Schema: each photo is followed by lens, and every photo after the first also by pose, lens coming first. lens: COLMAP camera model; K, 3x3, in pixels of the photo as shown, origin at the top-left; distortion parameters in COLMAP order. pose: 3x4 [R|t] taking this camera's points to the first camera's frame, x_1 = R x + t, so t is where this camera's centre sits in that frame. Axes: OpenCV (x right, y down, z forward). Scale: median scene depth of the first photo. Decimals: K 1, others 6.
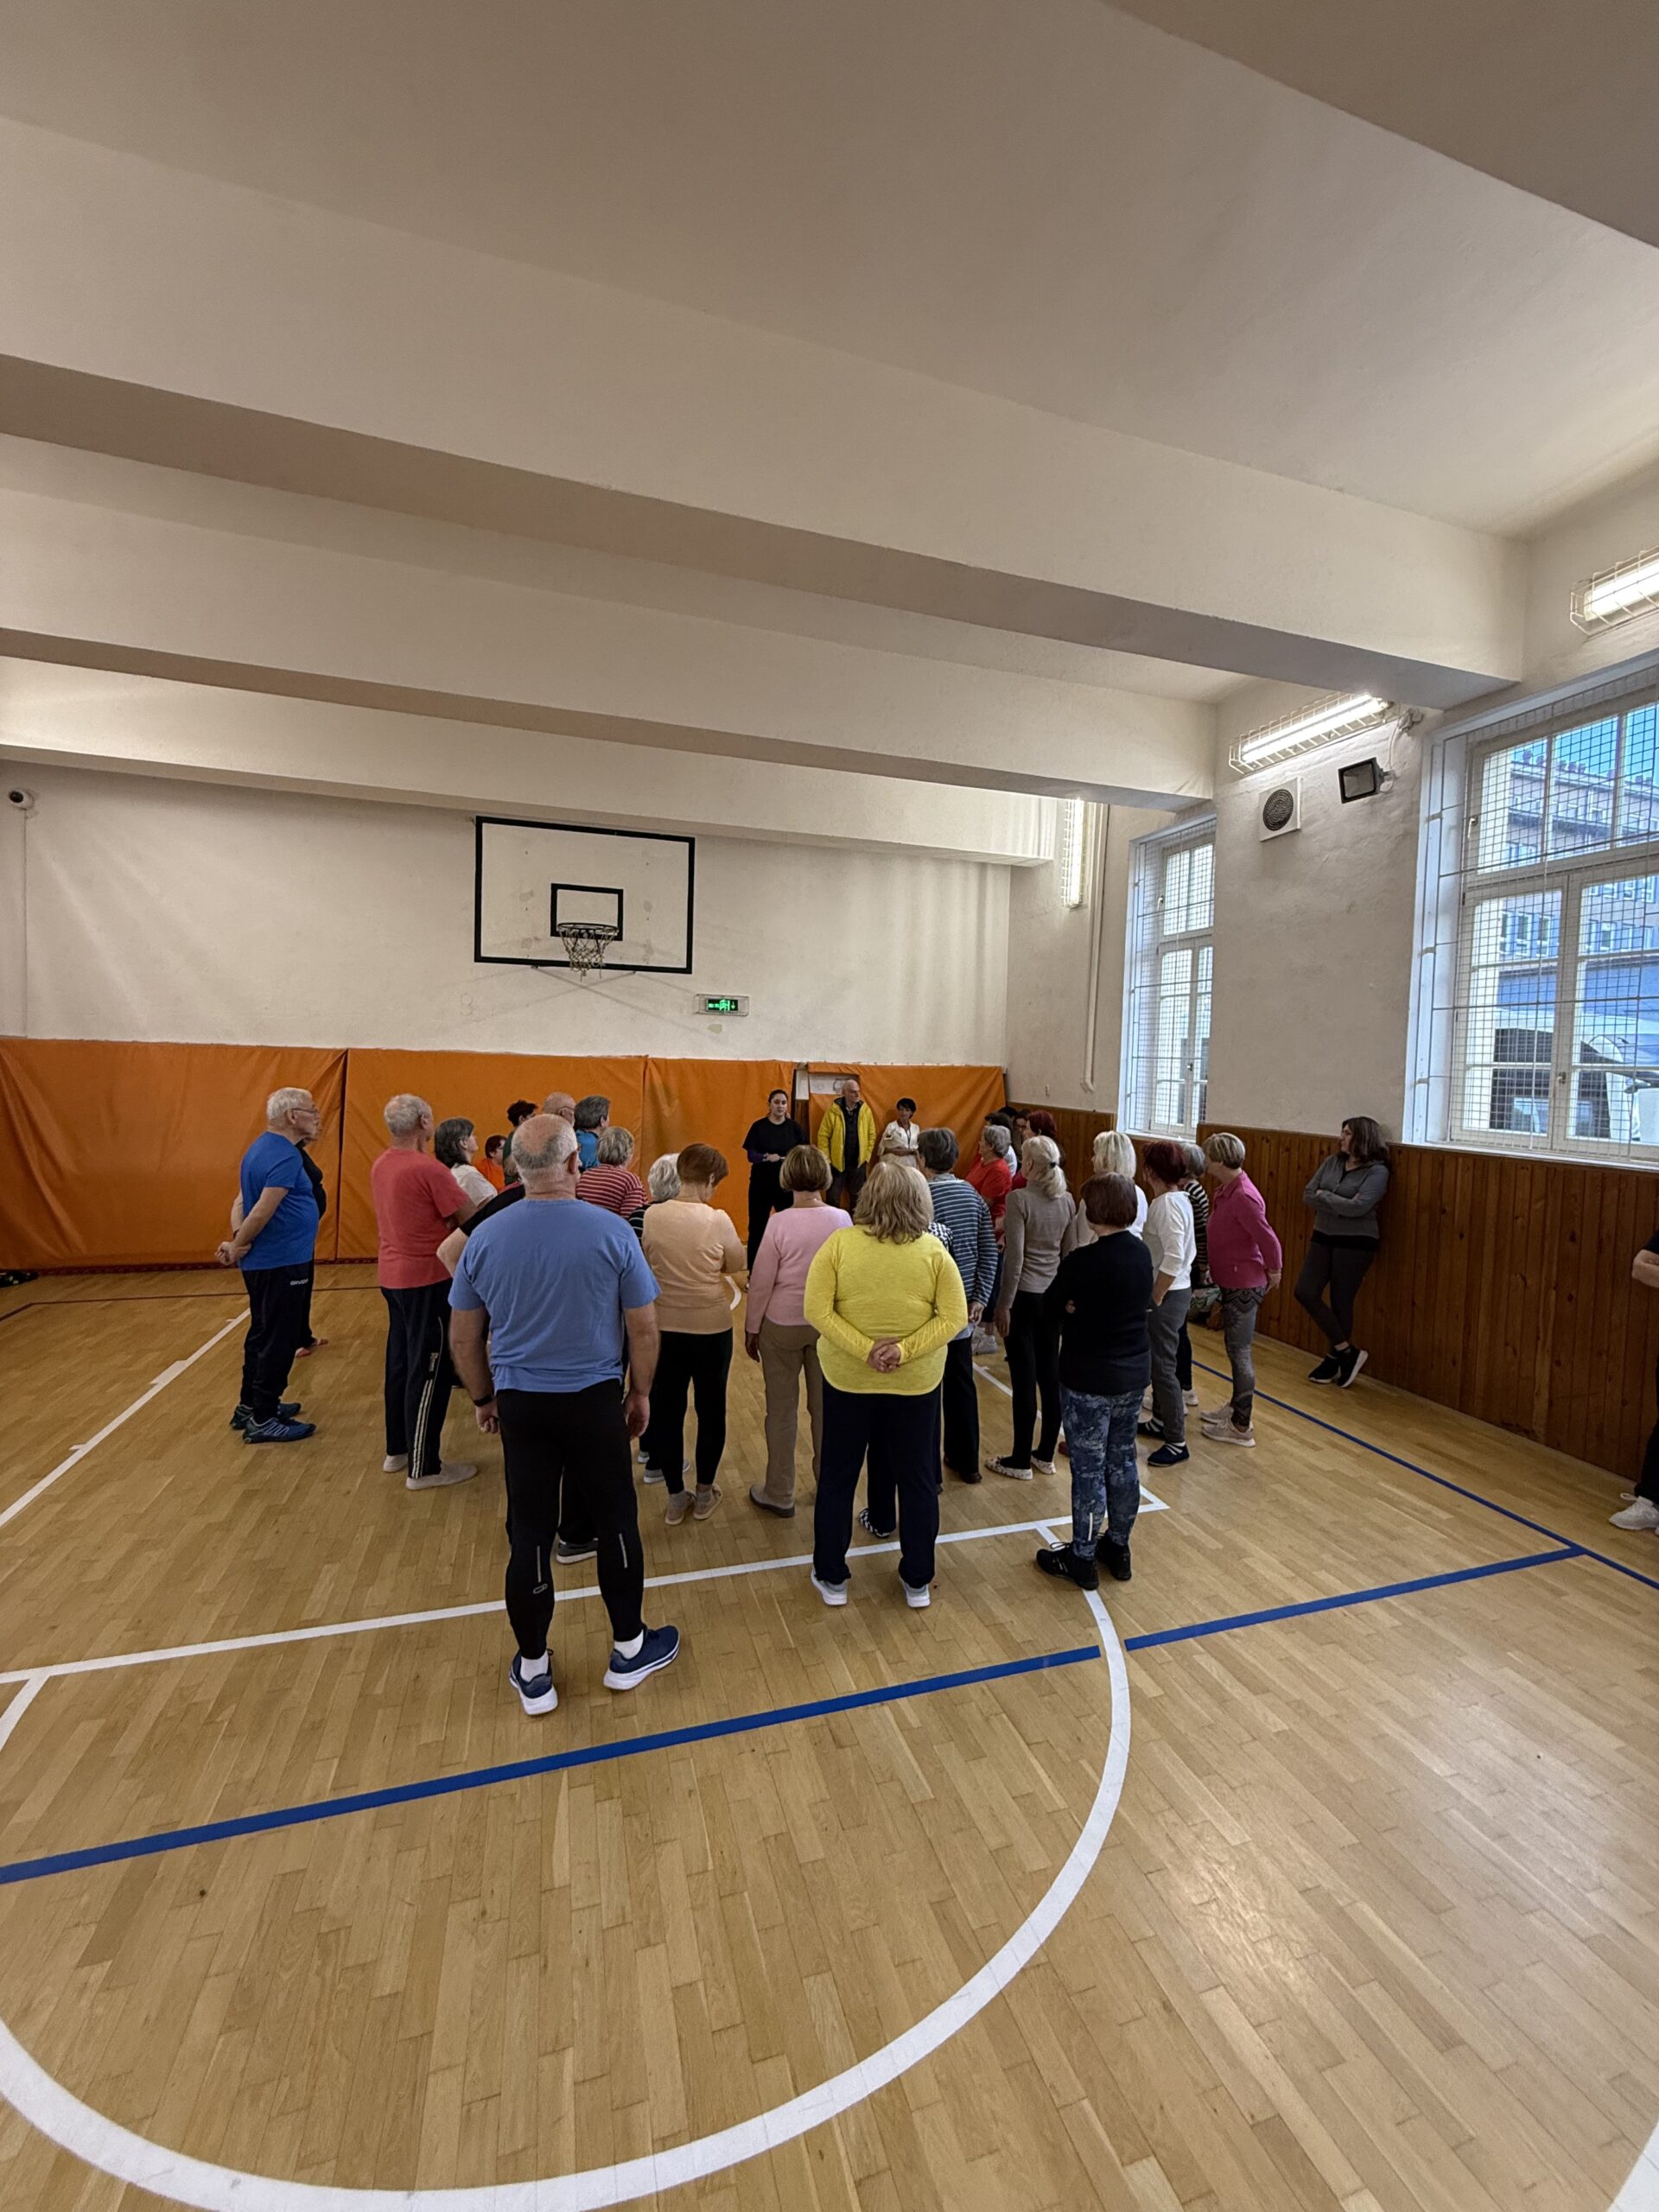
lens RADIAL K [[903.9, 0, 841.1], [0, 903.9, 1107.3], [0, 0, 1]] dist [-0.007888, 0.001033]
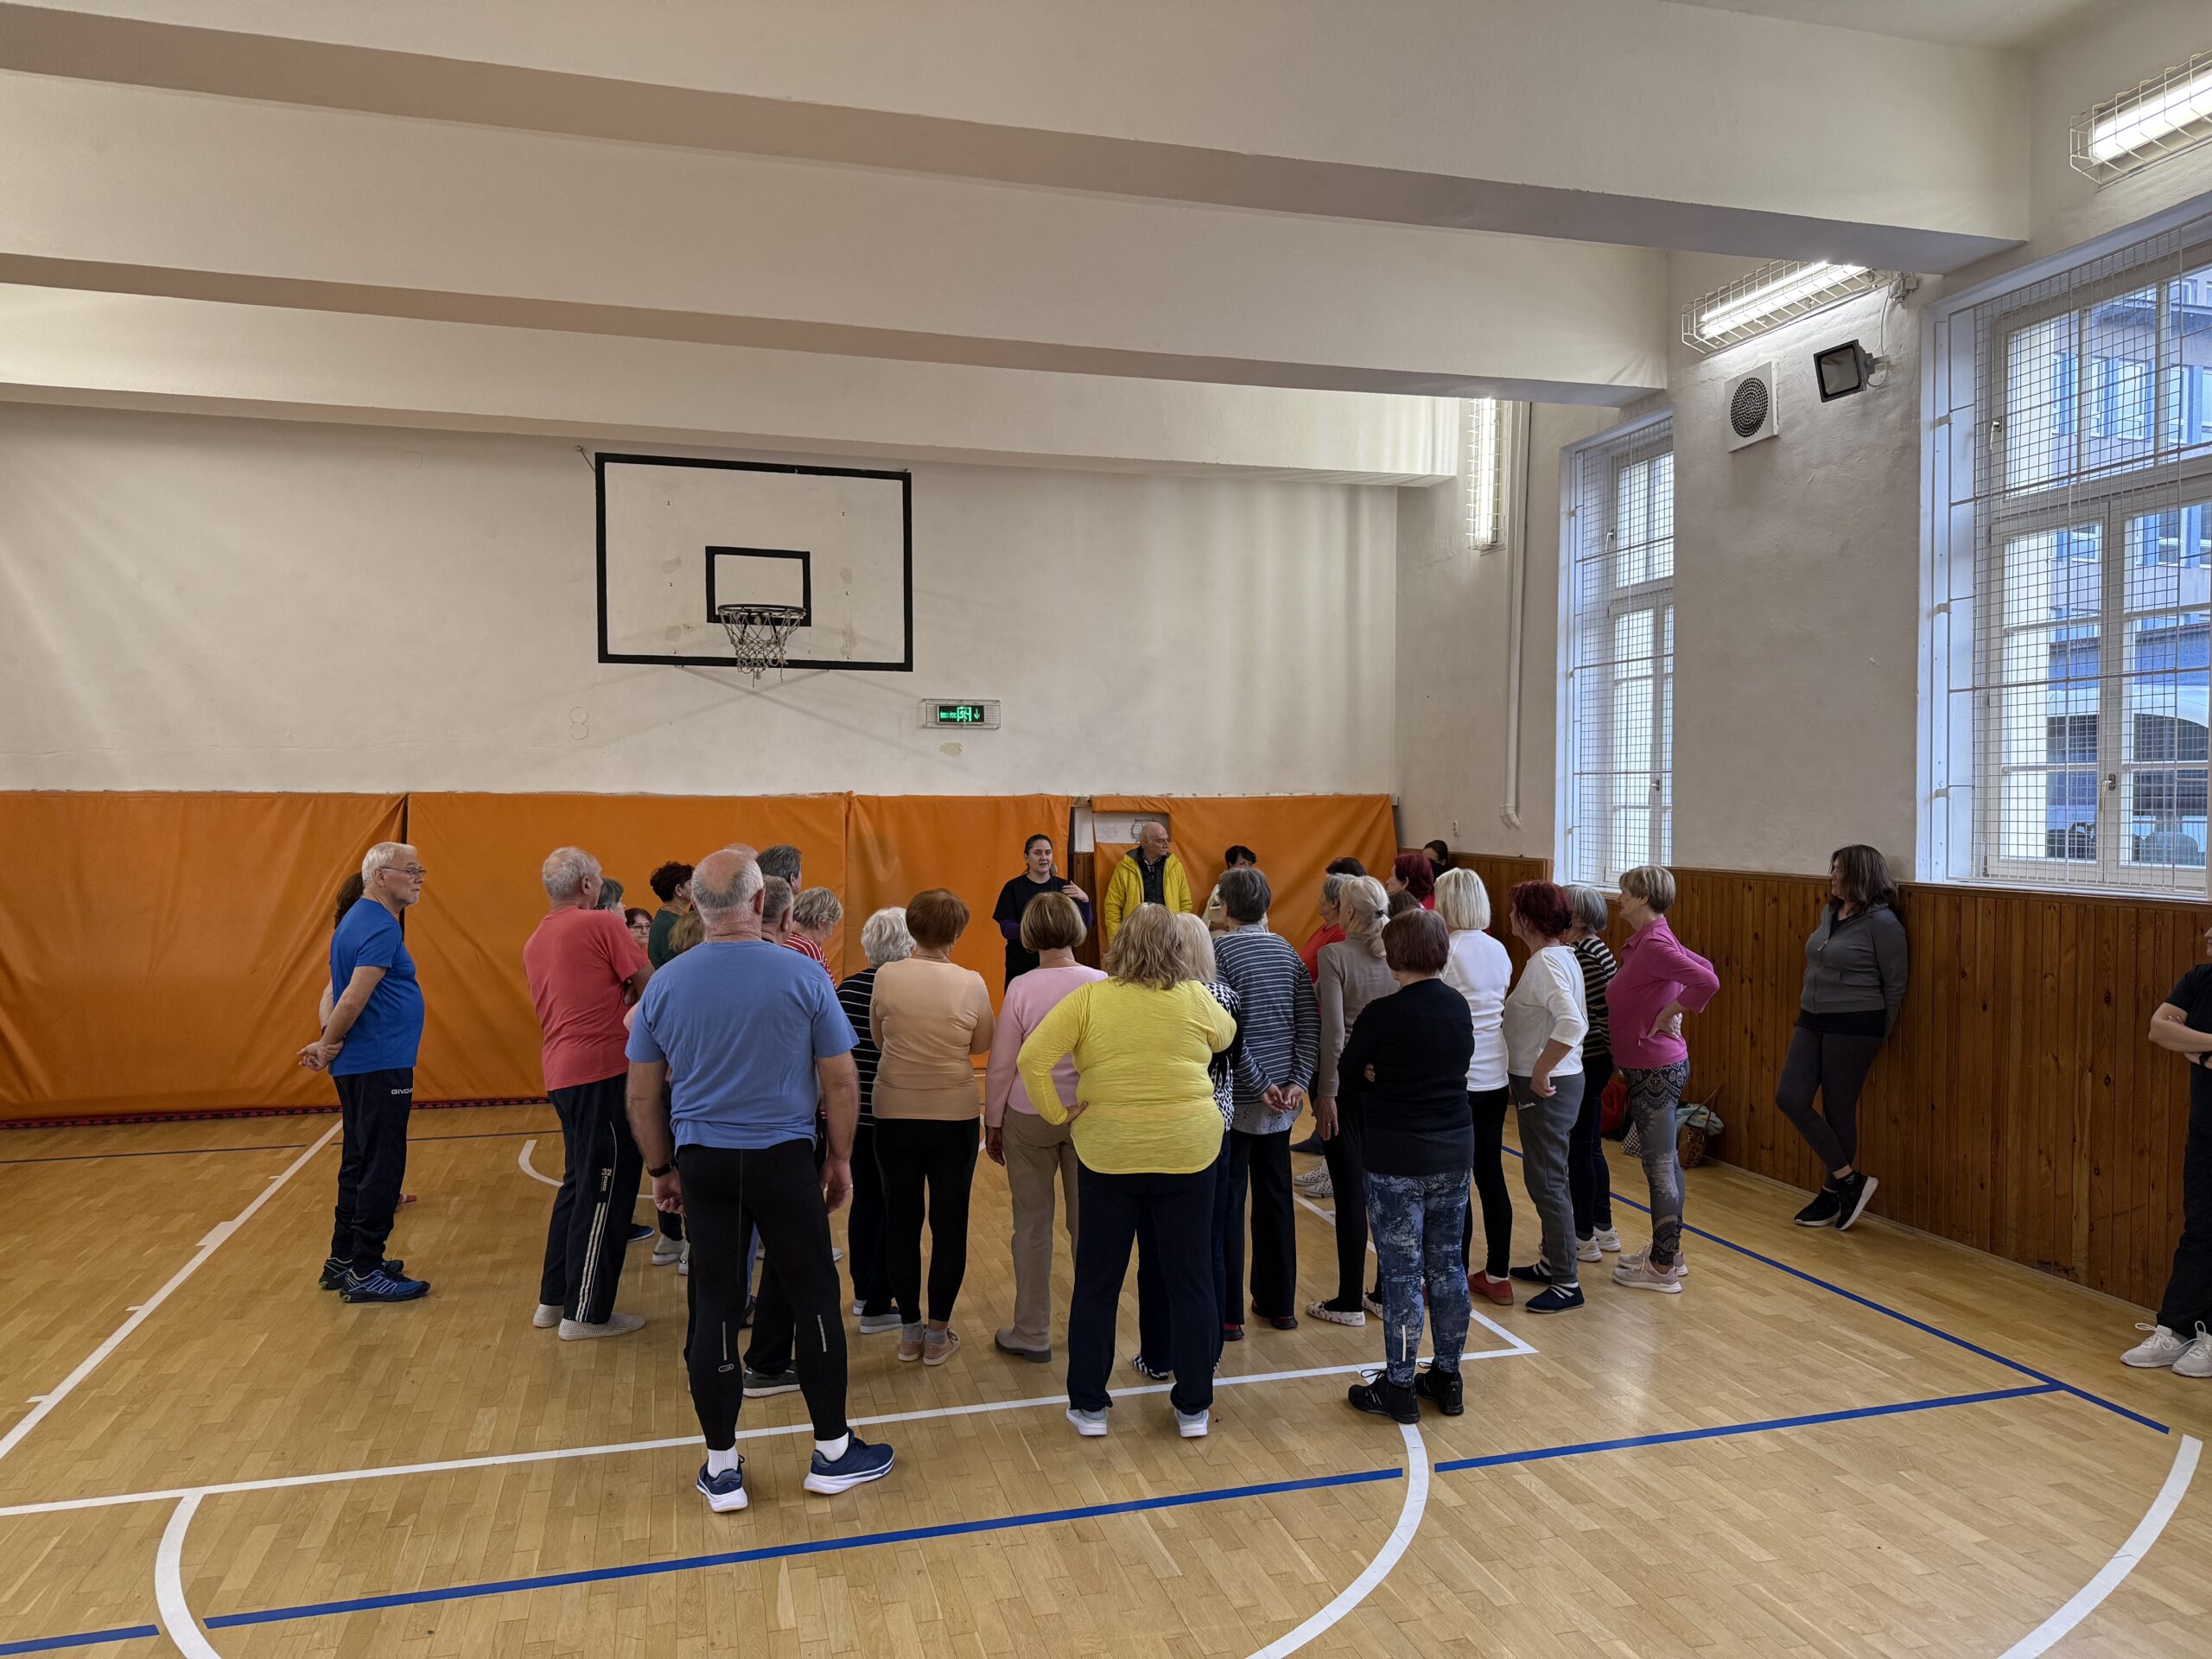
lens RADIAL K [[1547.5, 0, 1117.5], [0, 1547.5, 829.6], [0, 0, 1]] dist [0.055559, -0.070941]
pose [[0.998912, -0.027455, -0.037699, 0.056520], [0.026269, 0.999155, -0.031607, 0.025845], [0.038535, 0.030583, 0.998789, -0.298495]]
